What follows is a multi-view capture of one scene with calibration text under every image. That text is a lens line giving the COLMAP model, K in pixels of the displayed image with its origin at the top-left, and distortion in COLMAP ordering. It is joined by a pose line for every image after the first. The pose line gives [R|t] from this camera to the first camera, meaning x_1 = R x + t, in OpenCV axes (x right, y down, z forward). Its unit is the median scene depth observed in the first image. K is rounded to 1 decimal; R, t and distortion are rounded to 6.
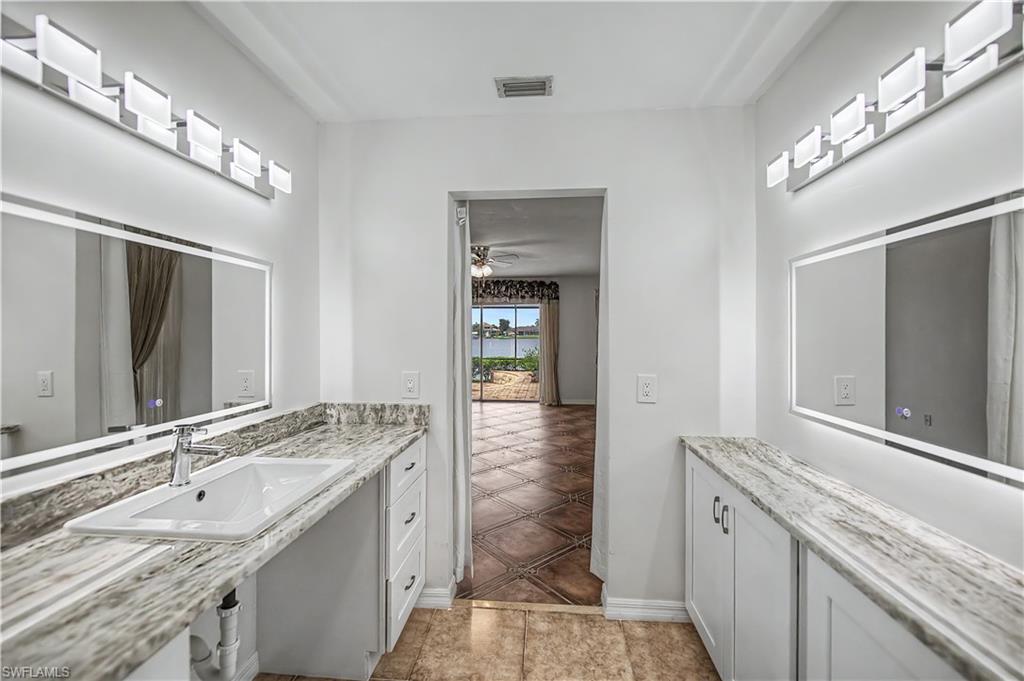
lens RADIAL K [[422.5, 0, 505.8], [0, 422.5, 337.6], [0, 0, 1]] dist [0.000588, -0.000009]
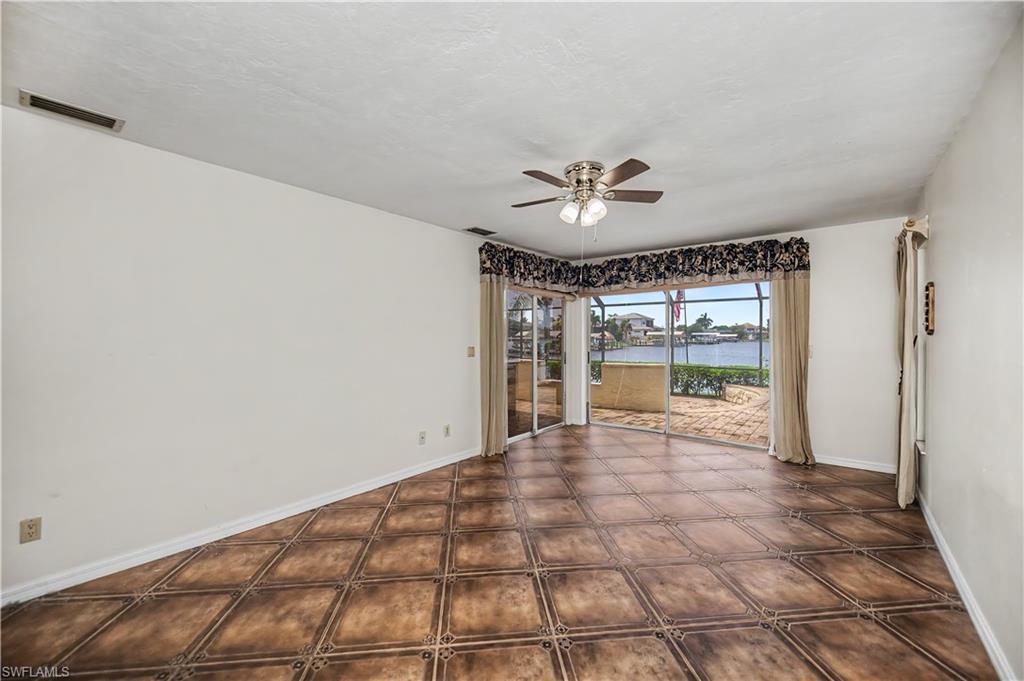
lens RADIAL K [[407.3, 0, 512.0], [0, 407.3, 340.5], [0, 0, 1]] dist [-0.002961, -0.000331]
pose [[0.835275, 0.003645, -0.549821, 0.093930], [-0.003244, 0.999993, 0.001700, 0.000566], [0.549823, 0.000364, 0.835281, 0.352985]]
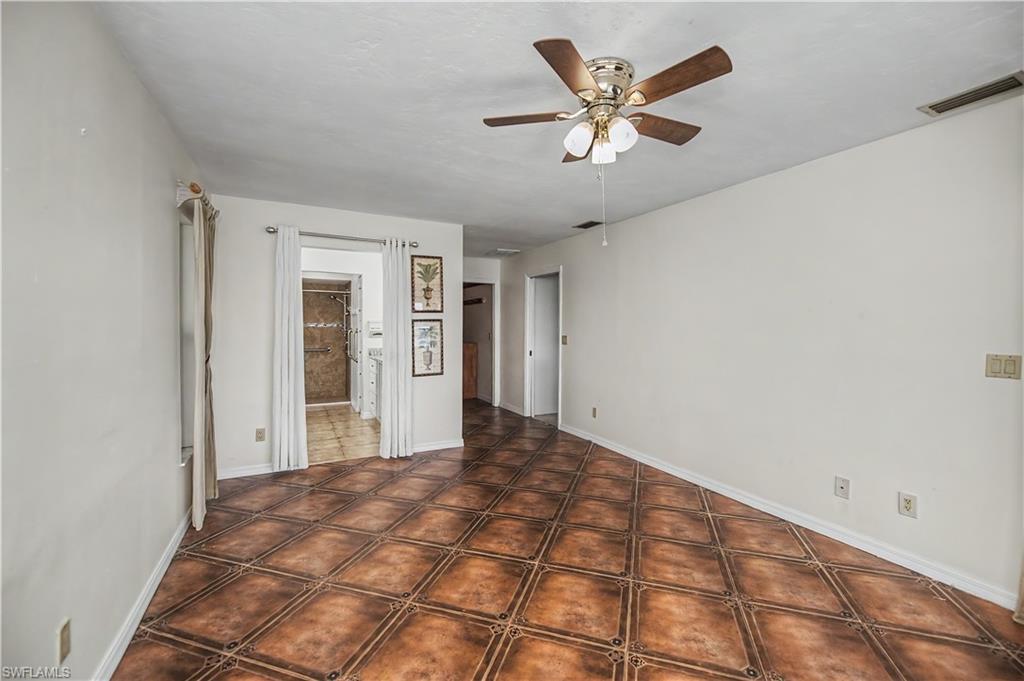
lens RADIAL K [[422.5, 0, 505.8], [0, 422.5, 337.6], [0, 0, 1]] dist [0.000588, -0.000009]
pose [[-0.847021, 0.008135, -0.531496, 0.165321], [-0.013429, 0.999236, 0.036696, -0.010026], [0.531389, 0.038220, -0.846265, 1.499284]]
